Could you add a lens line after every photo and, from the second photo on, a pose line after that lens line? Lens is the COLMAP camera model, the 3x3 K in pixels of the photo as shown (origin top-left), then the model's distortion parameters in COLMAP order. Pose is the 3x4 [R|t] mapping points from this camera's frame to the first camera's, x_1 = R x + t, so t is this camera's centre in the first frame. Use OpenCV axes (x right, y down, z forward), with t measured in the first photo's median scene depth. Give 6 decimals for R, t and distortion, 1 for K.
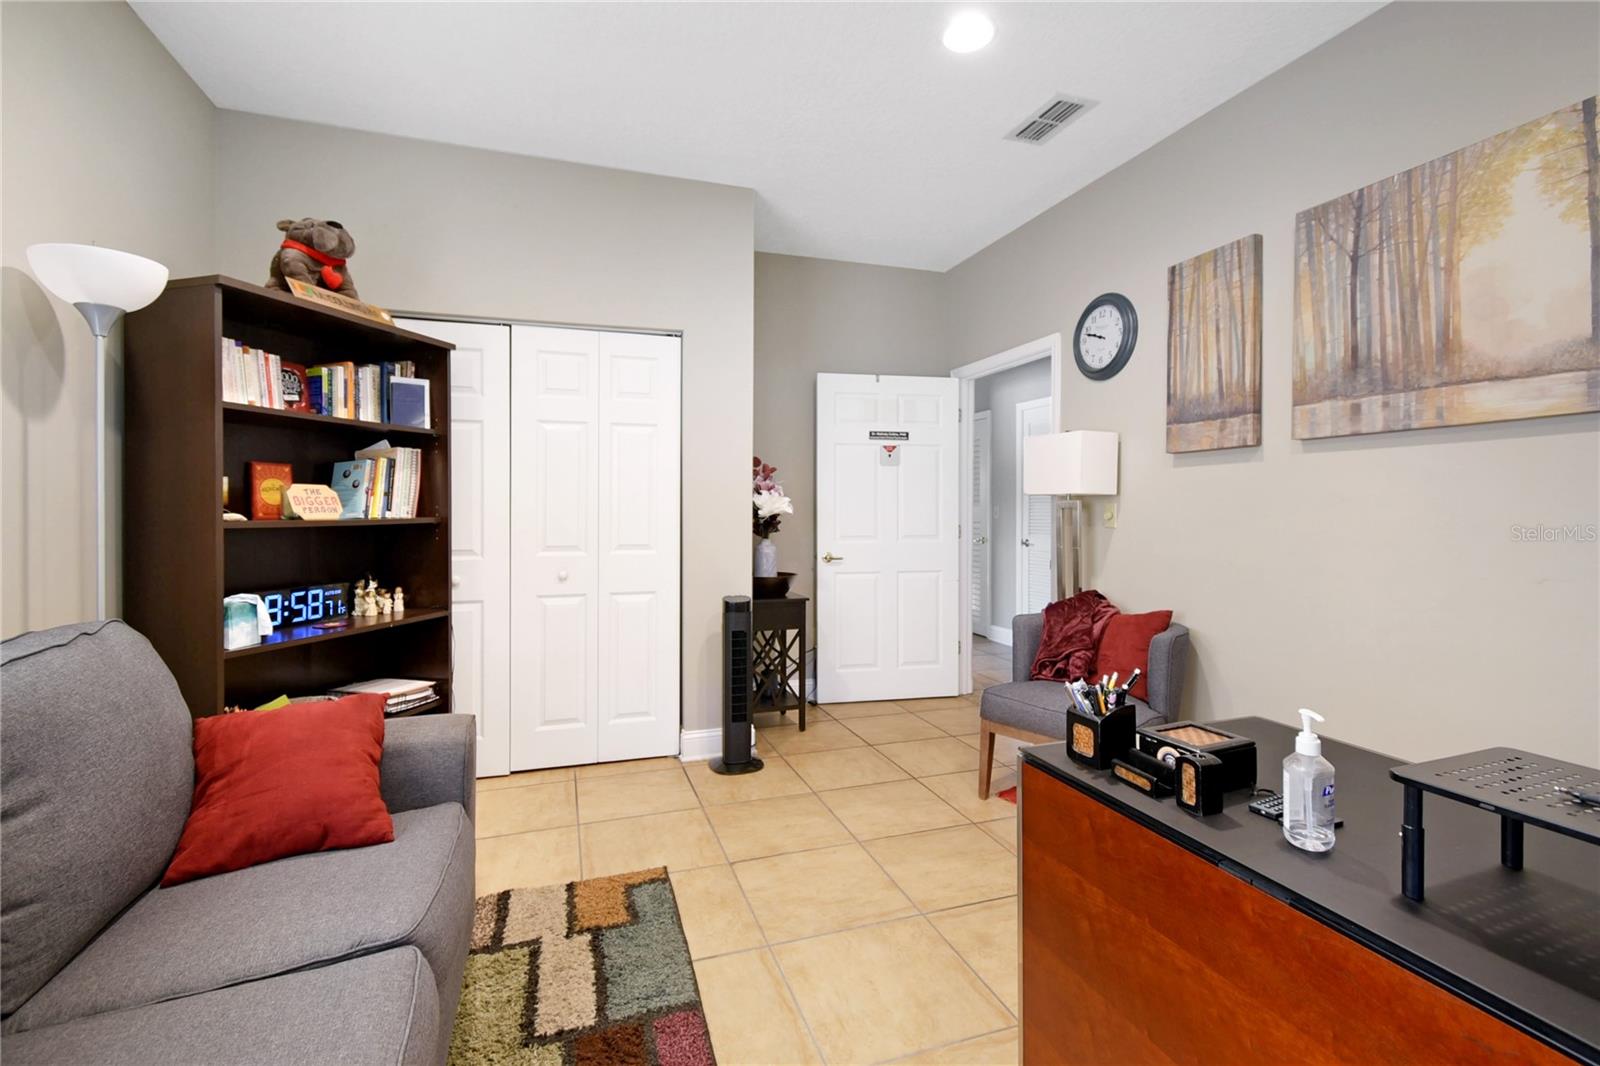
lens RADIAL K [[723.2, 0, 804.5], [0, 723.2, 519.6], [0, 0, 1]] dist [0.006886, -0.001360]
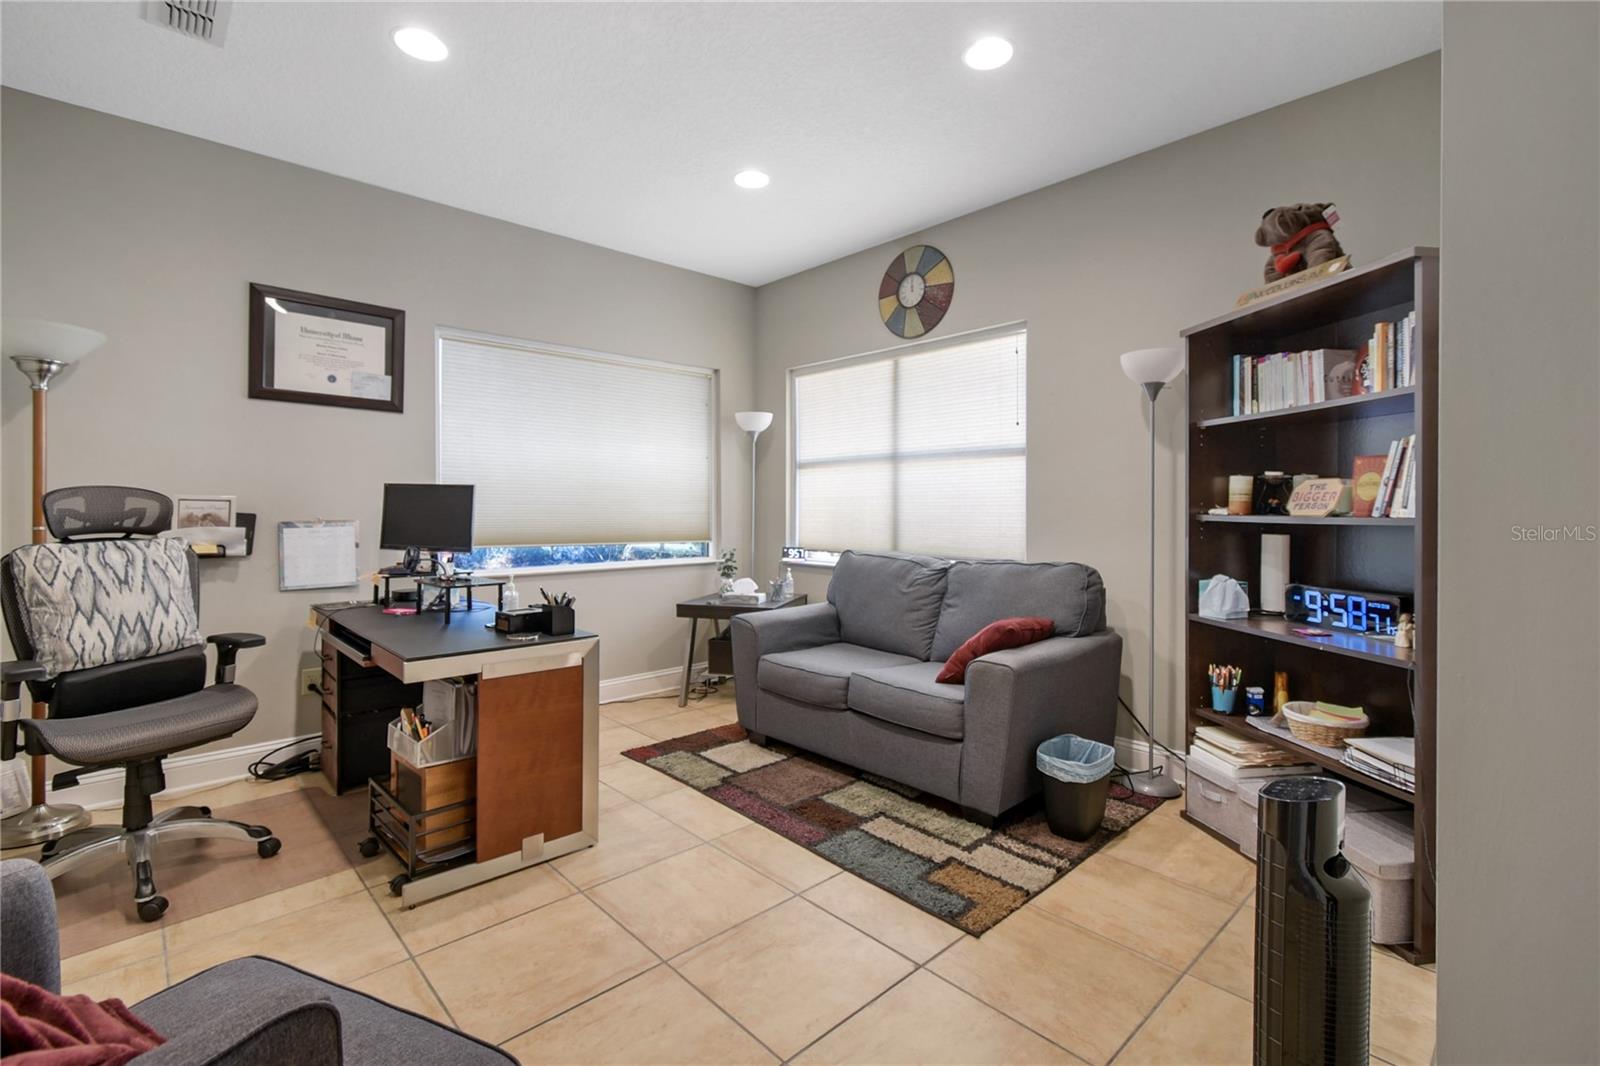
lens RADIAL K [[723.2, 0, 807.5], [0, 723.2, 516.0], [0, 0, 1]] dist [0.006886, -0.001360]
pose [[-0.910770, 0.010118, -0.412790, 0.309633], [-0.004823, 0.999371, 0.035136, -0.030463], [0.412885, 0.033992, -0.910148, 1.583654]]
